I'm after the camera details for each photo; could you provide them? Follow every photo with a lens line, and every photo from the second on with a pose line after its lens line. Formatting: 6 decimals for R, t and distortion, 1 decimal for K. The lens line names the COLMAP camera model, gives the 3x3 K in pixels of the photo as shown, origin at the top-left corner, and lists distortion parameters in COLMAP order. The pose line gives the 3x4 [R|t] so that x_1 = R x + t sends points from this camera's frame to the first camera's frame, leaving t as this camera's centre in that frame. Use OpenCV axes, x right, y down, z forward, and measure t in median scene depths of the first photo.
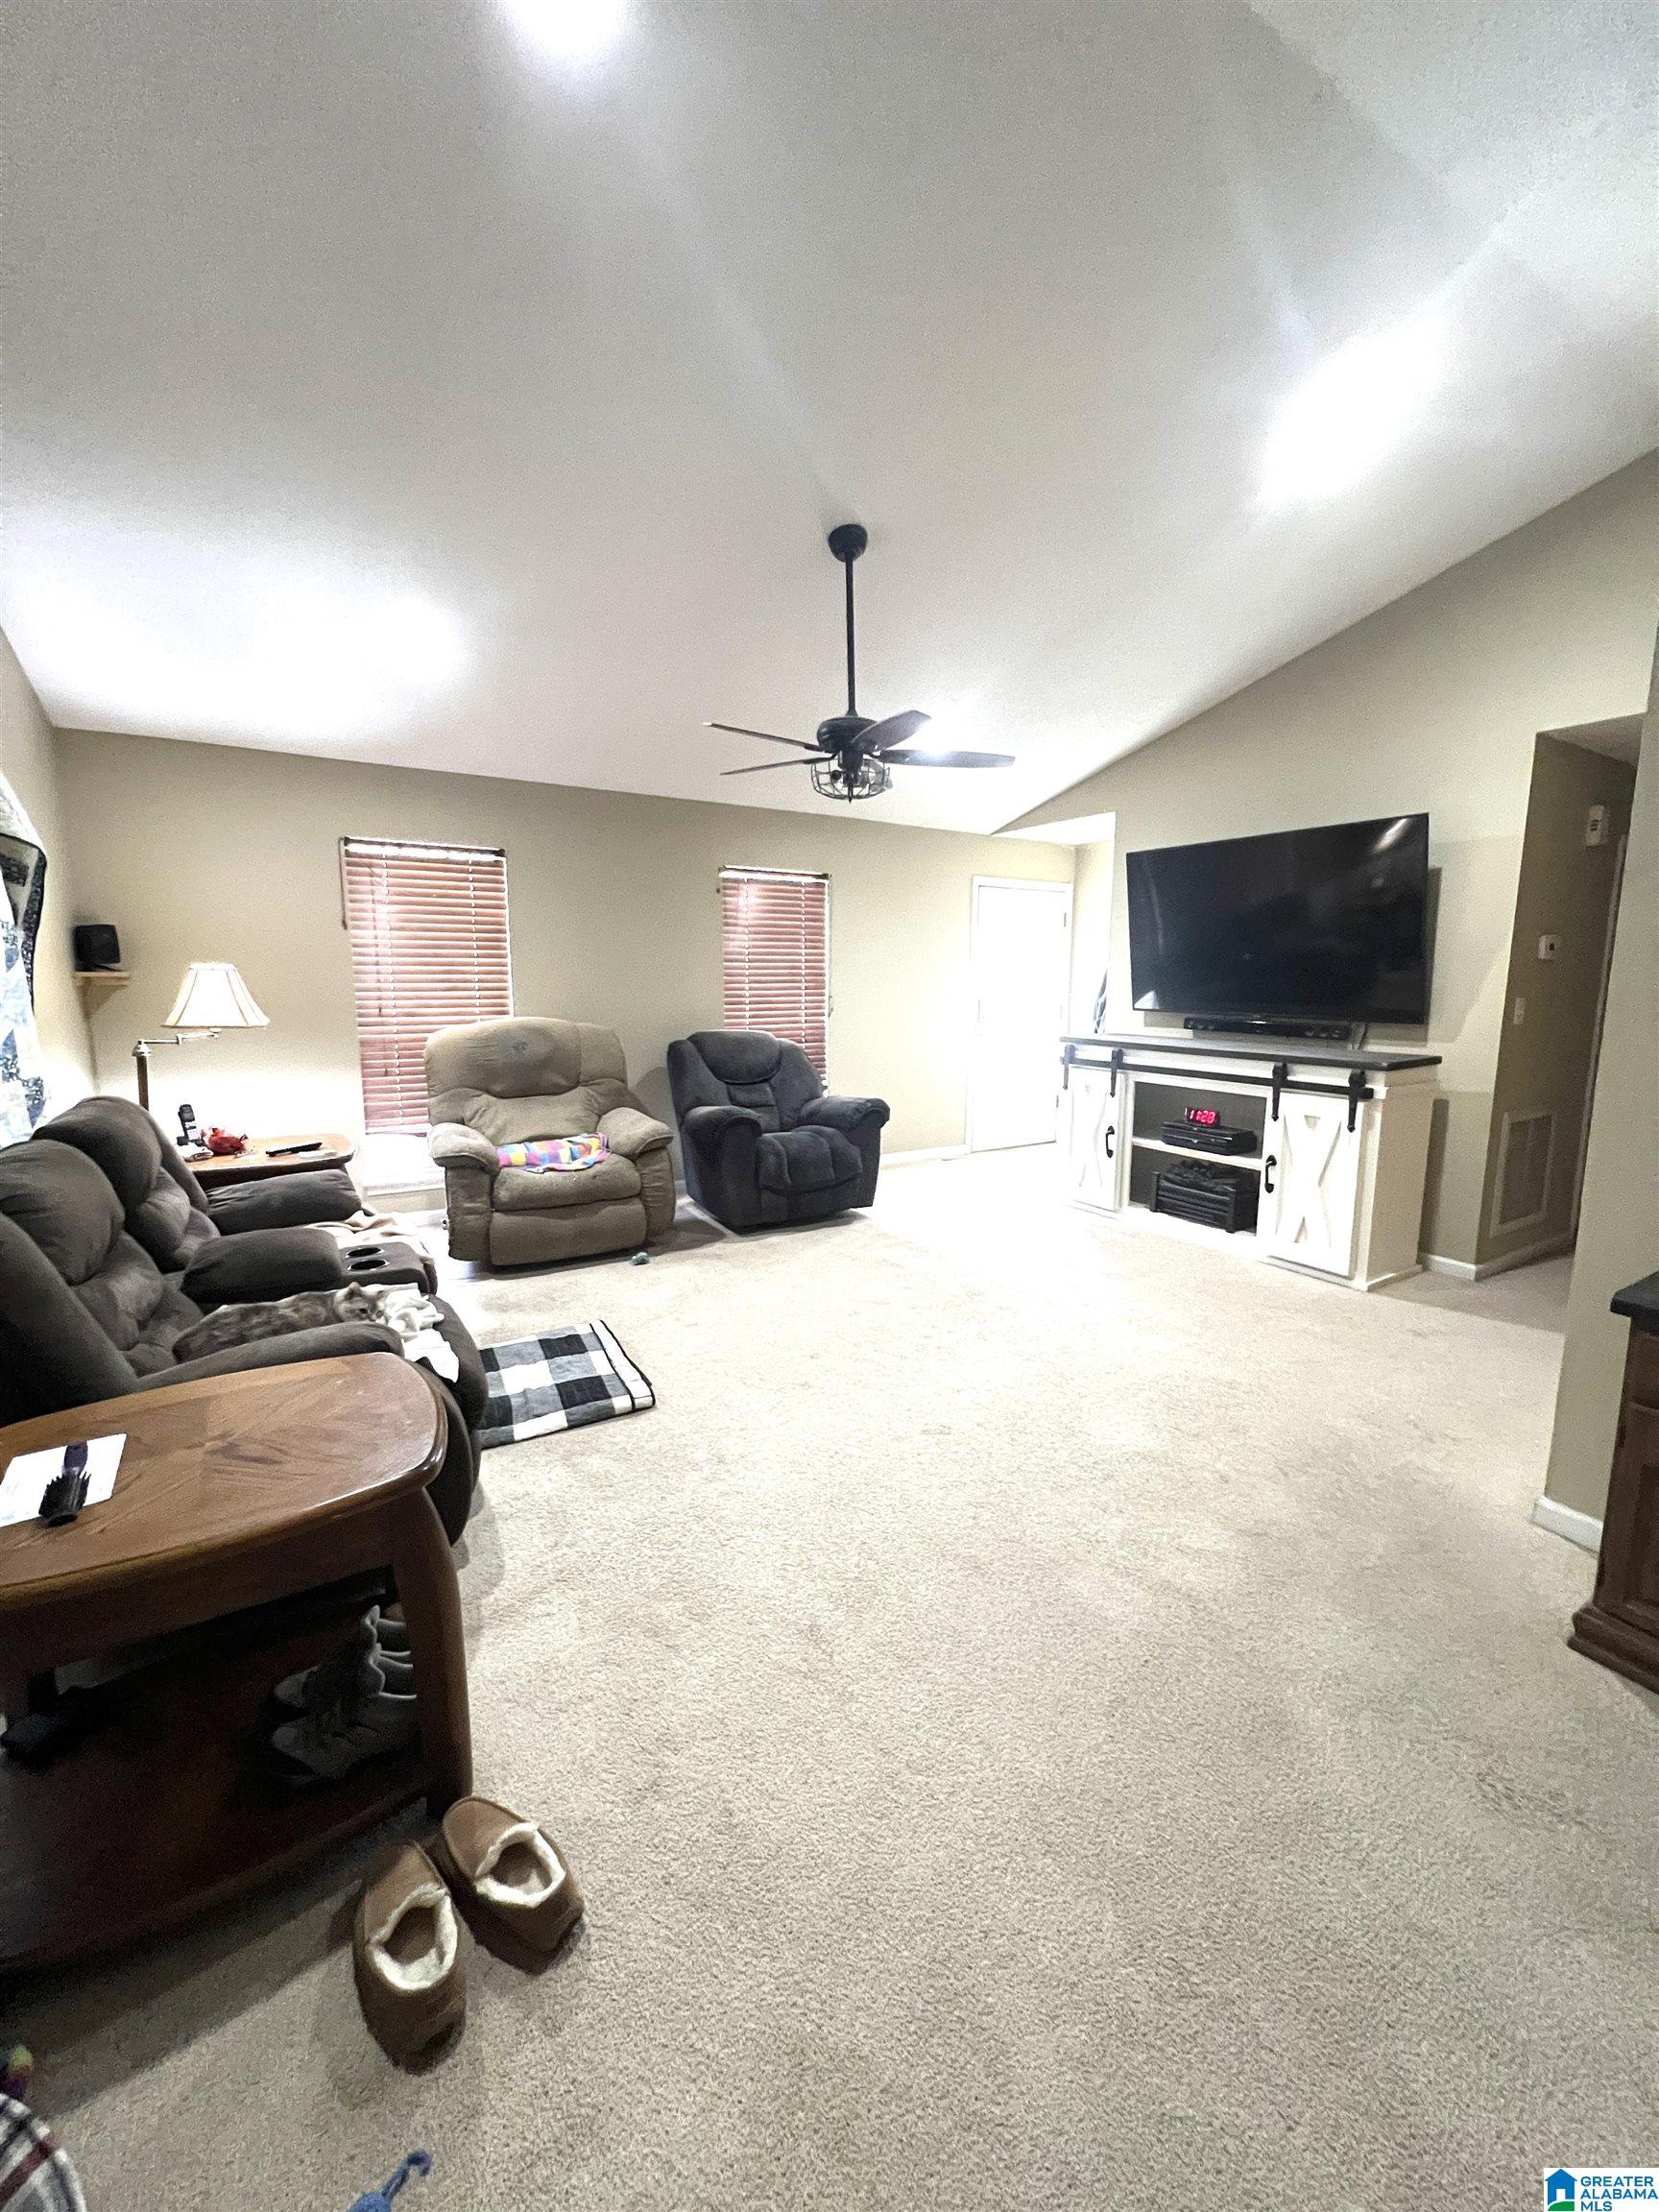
lens RADIAL K [[884.7, 0, 836.2], [0, 884.7, 1100.4], [0, 0, 1]] dist [-0.000793, -0.000301]
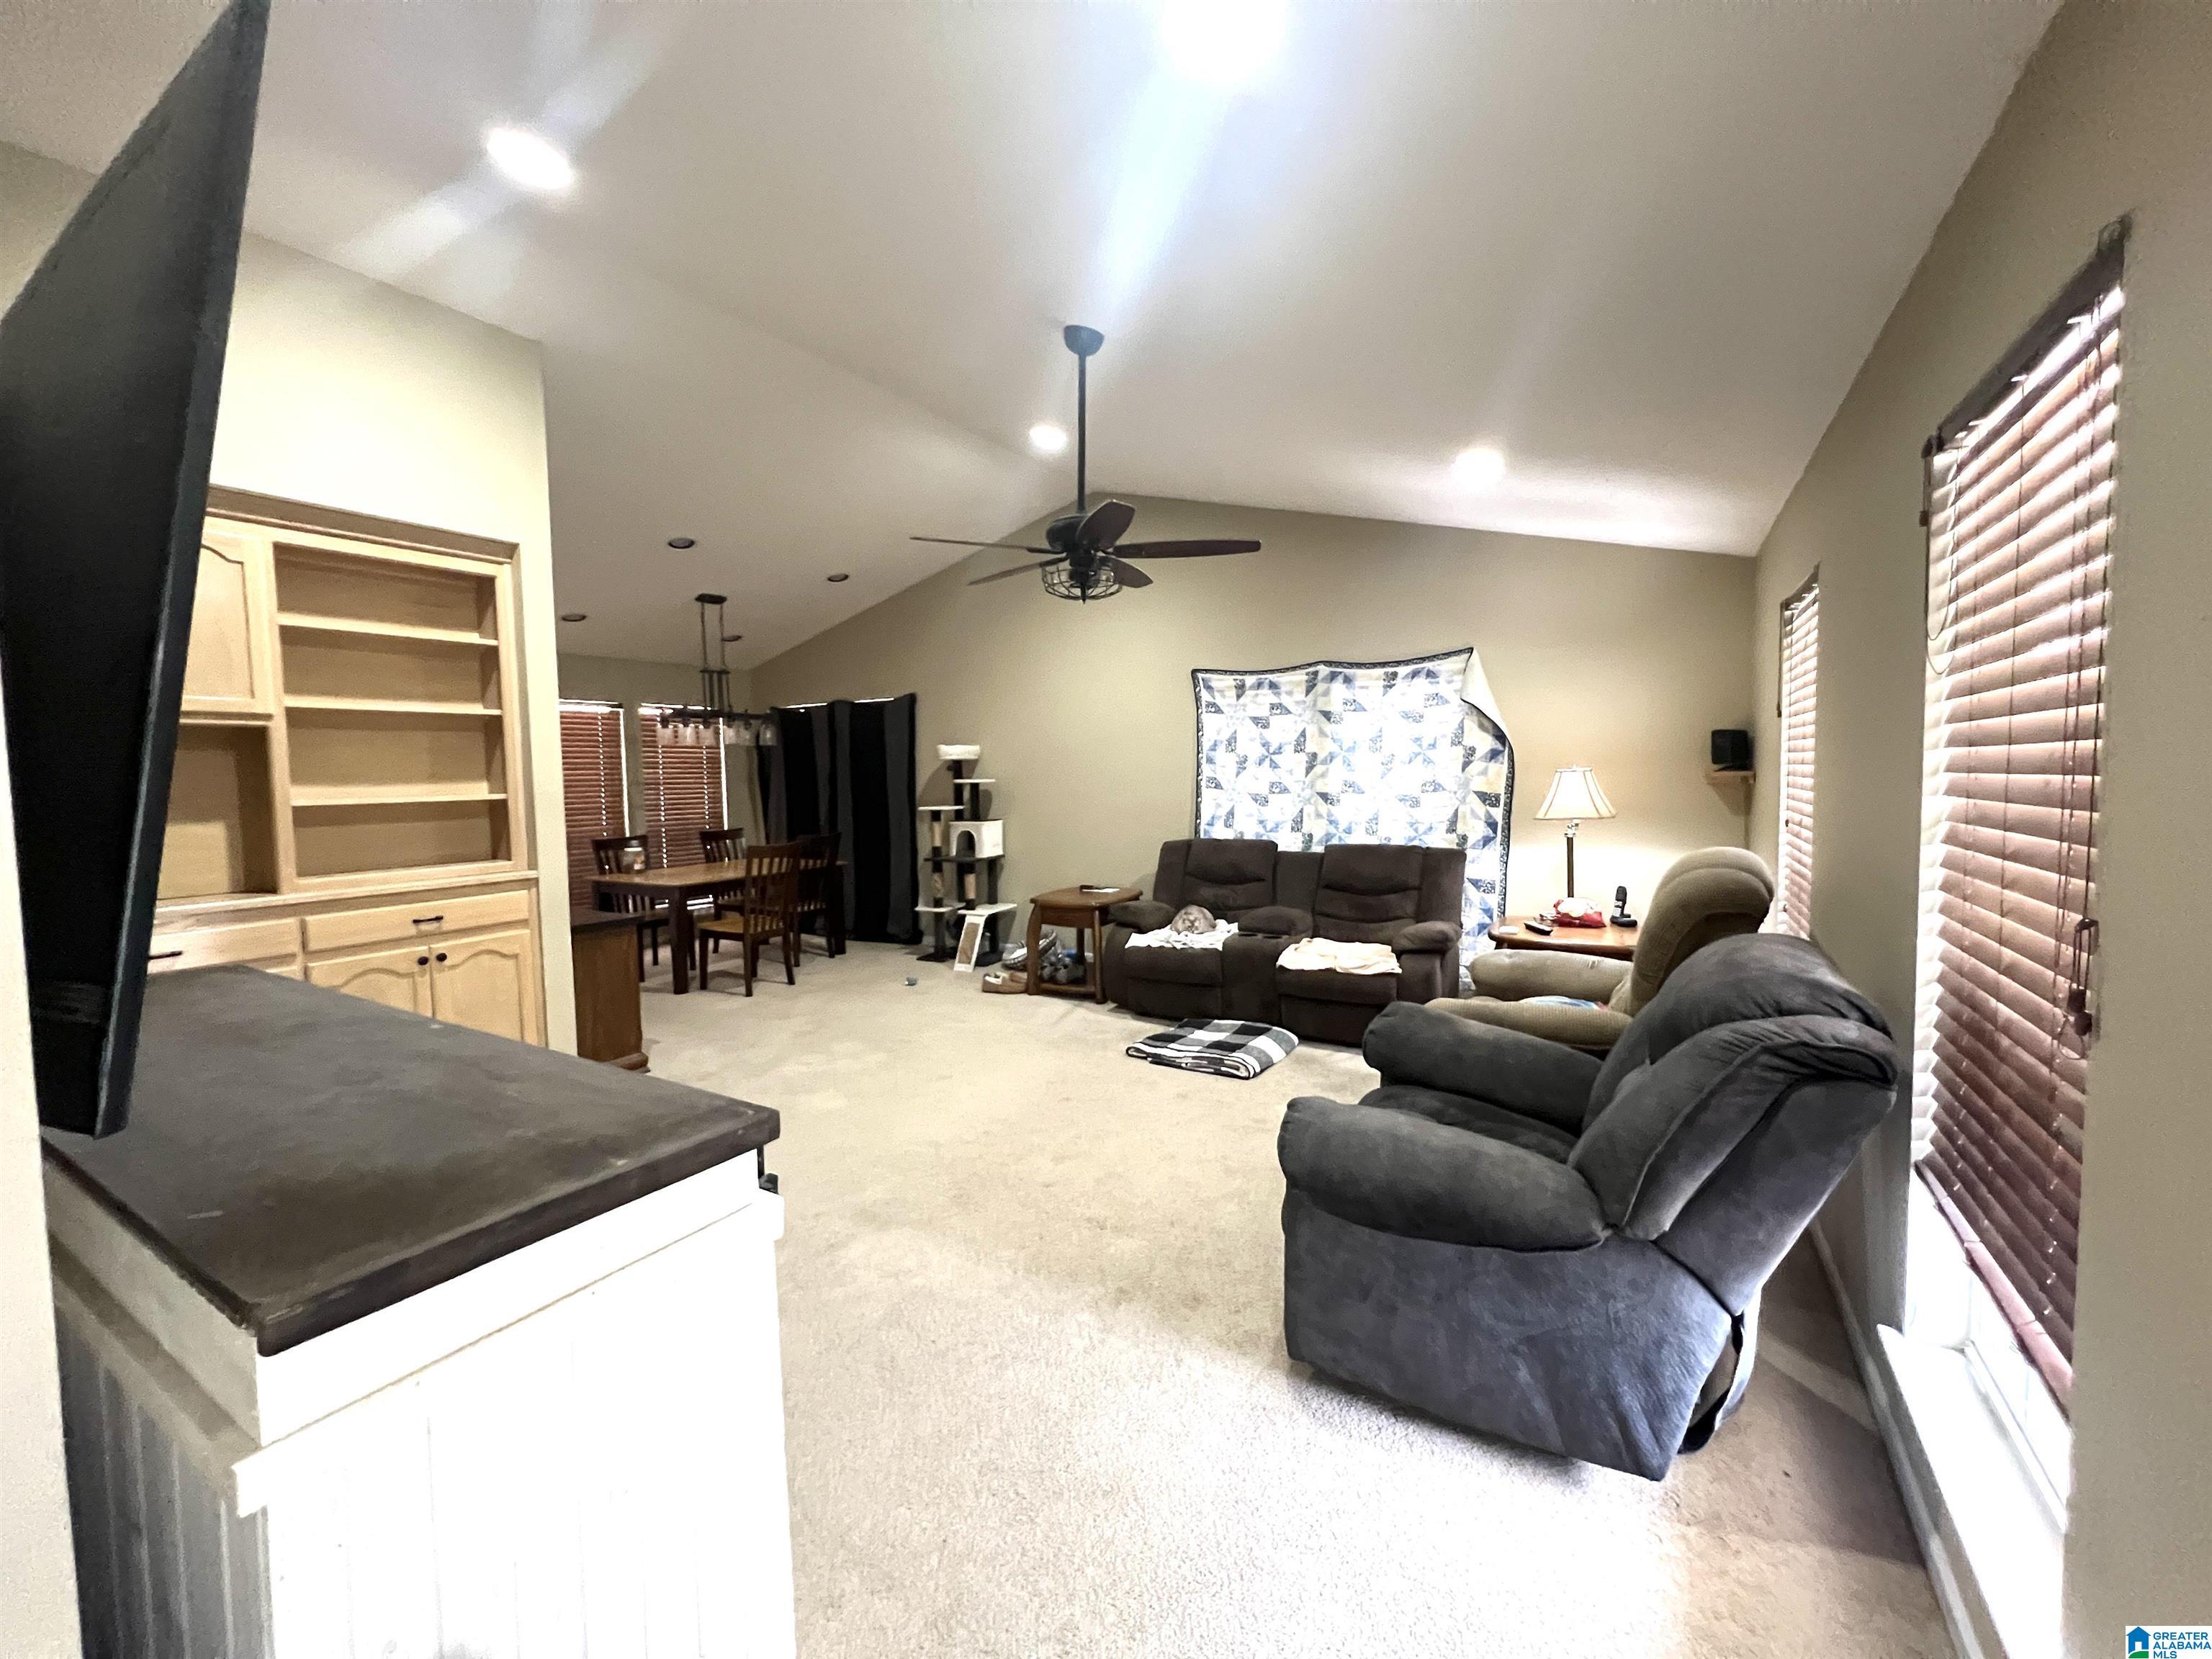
lens RADIAL K [[884.7, 0, 1107.8], [0, 884.7, 817.4], [0, 0, 1]] dist [-0.000793, -0.000301]
pose [[-0.899944, 0.036234, -0.434498, 0.367051], [-0.048837, 0.981893, 0.183034, -0.261527], [0.433263, 0.185940, -0.881879, 1.711534]]
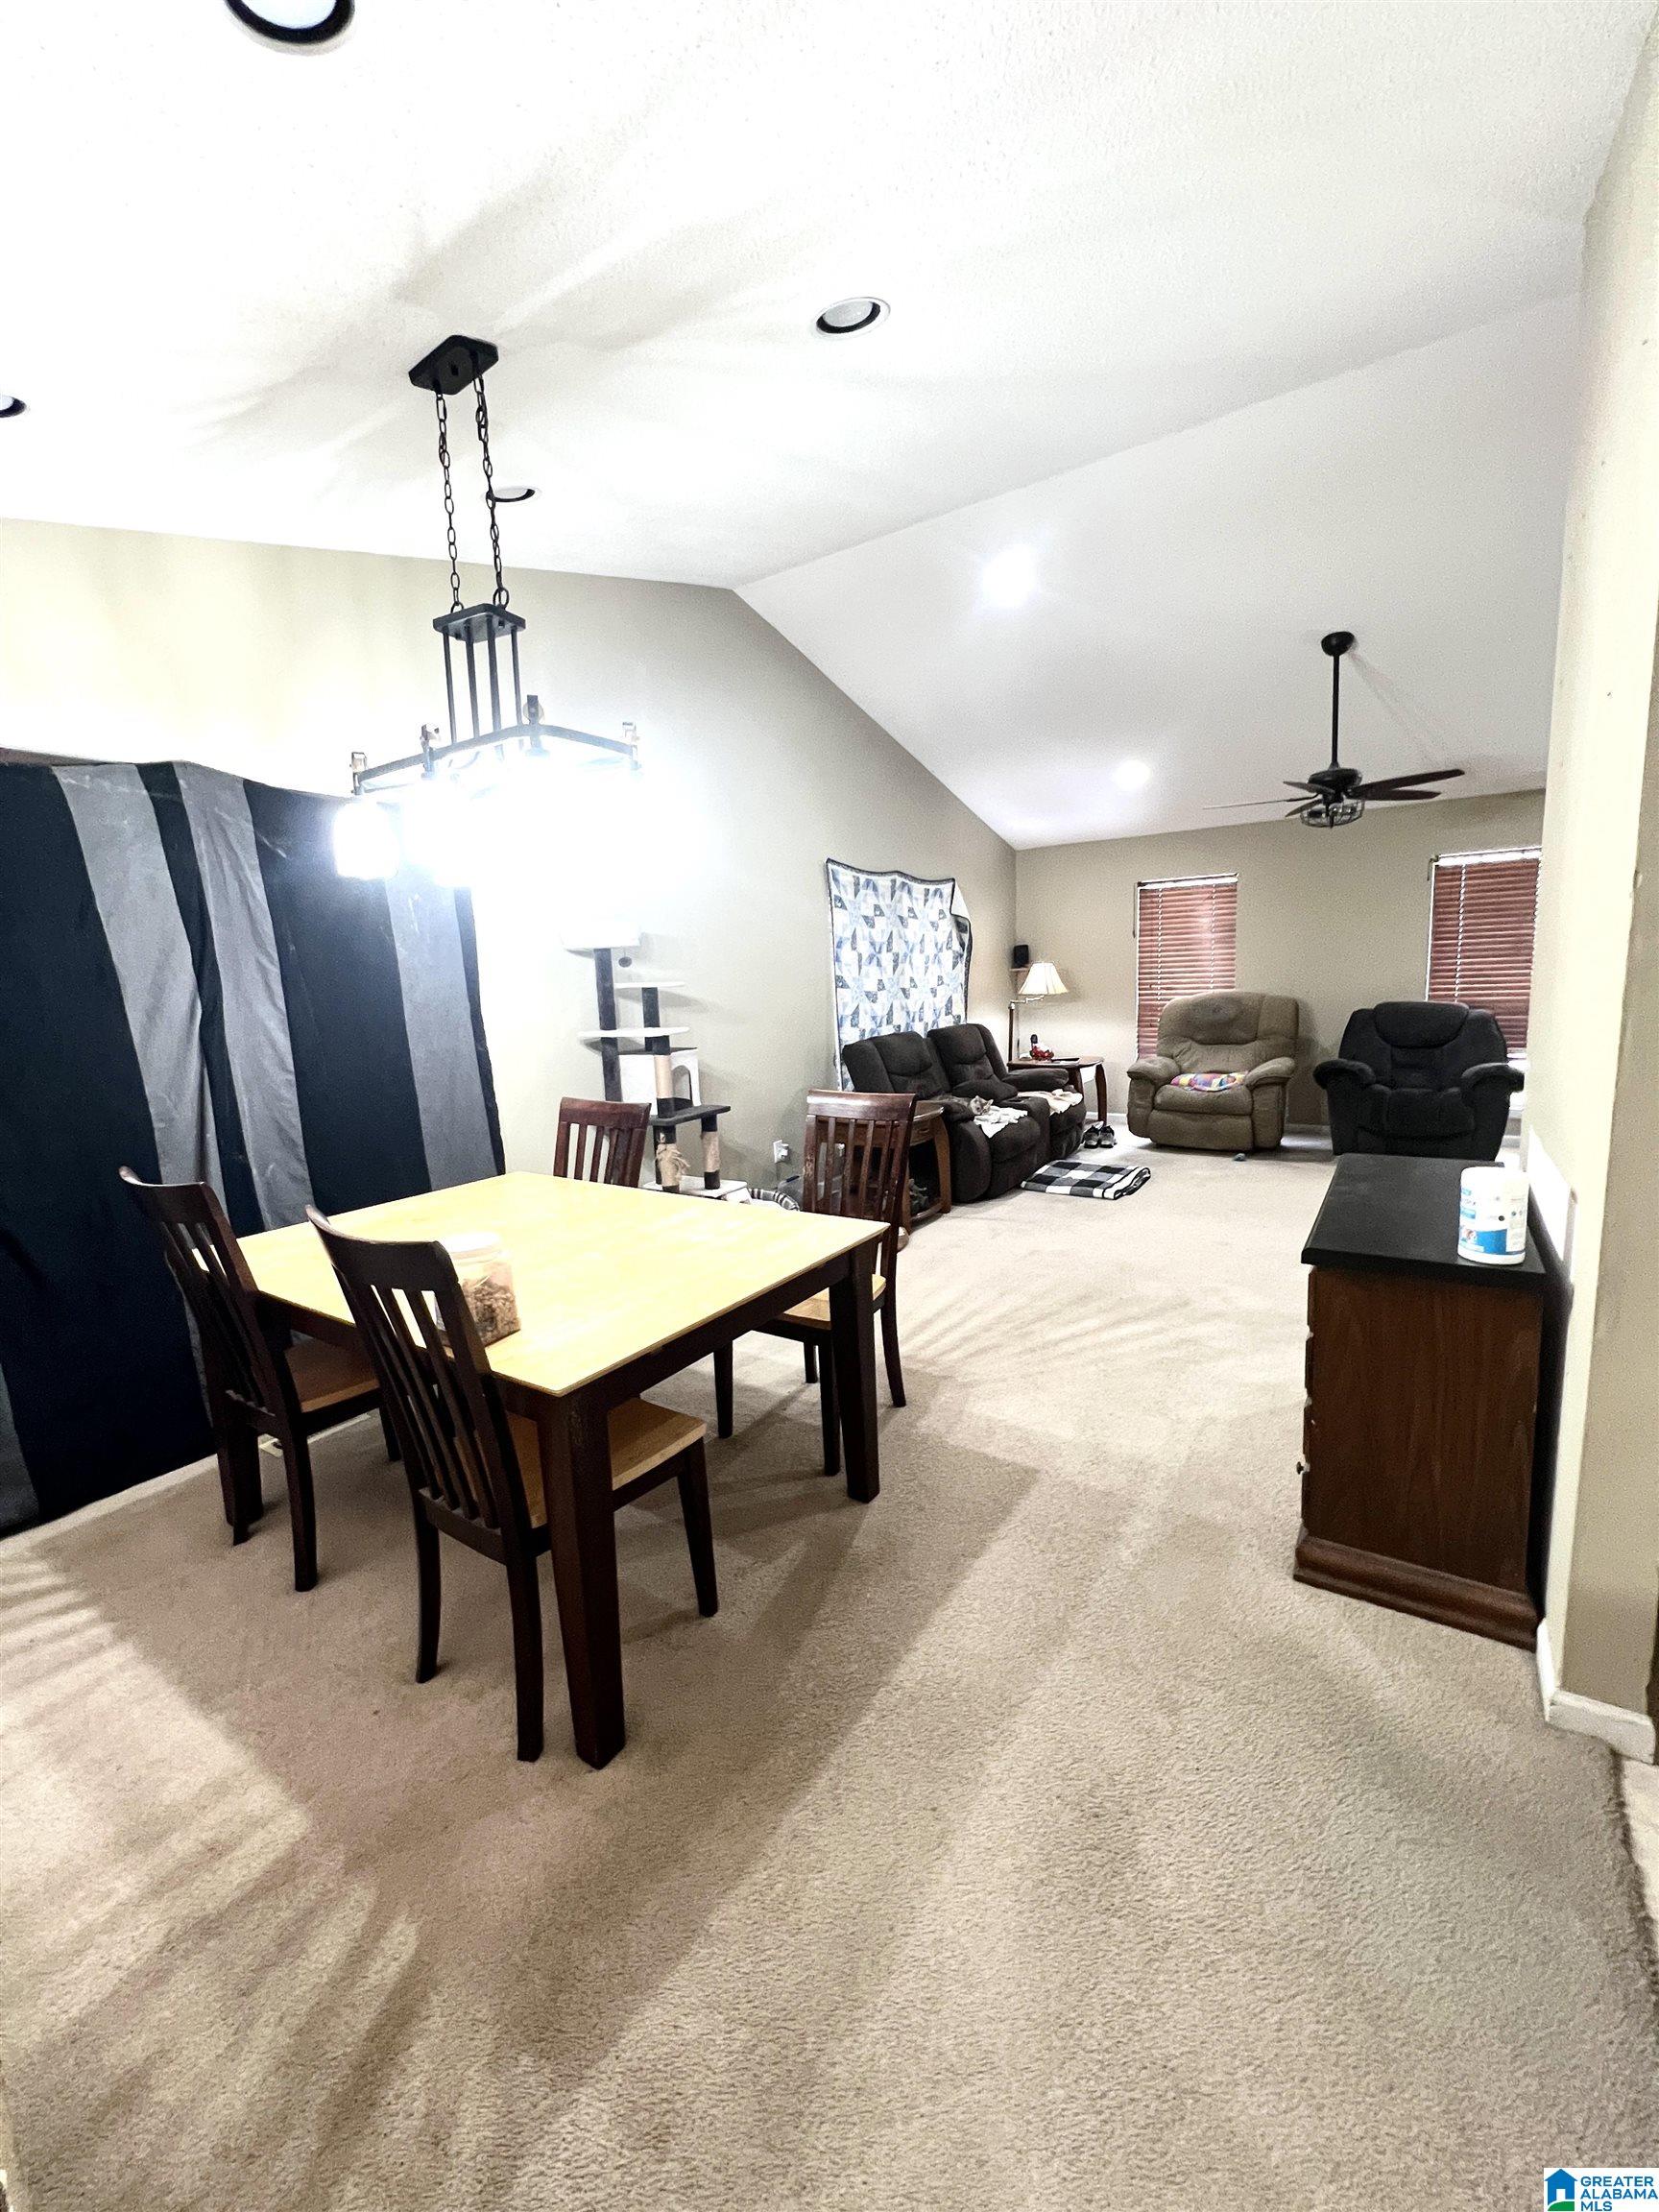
lens RADIAL K [[884.7, 0, 836.2], [0, 884.7, 1100.4], [0, 0, 1]] dist [-0.000793, -0.000301]
pose [[0.401883, 0.107134, -0.909402, 0.901891], [-0.092553, 0.992799, 0.076057, 0.042592], [0.911002, 0.053602, 0.408904, -0.209587]]
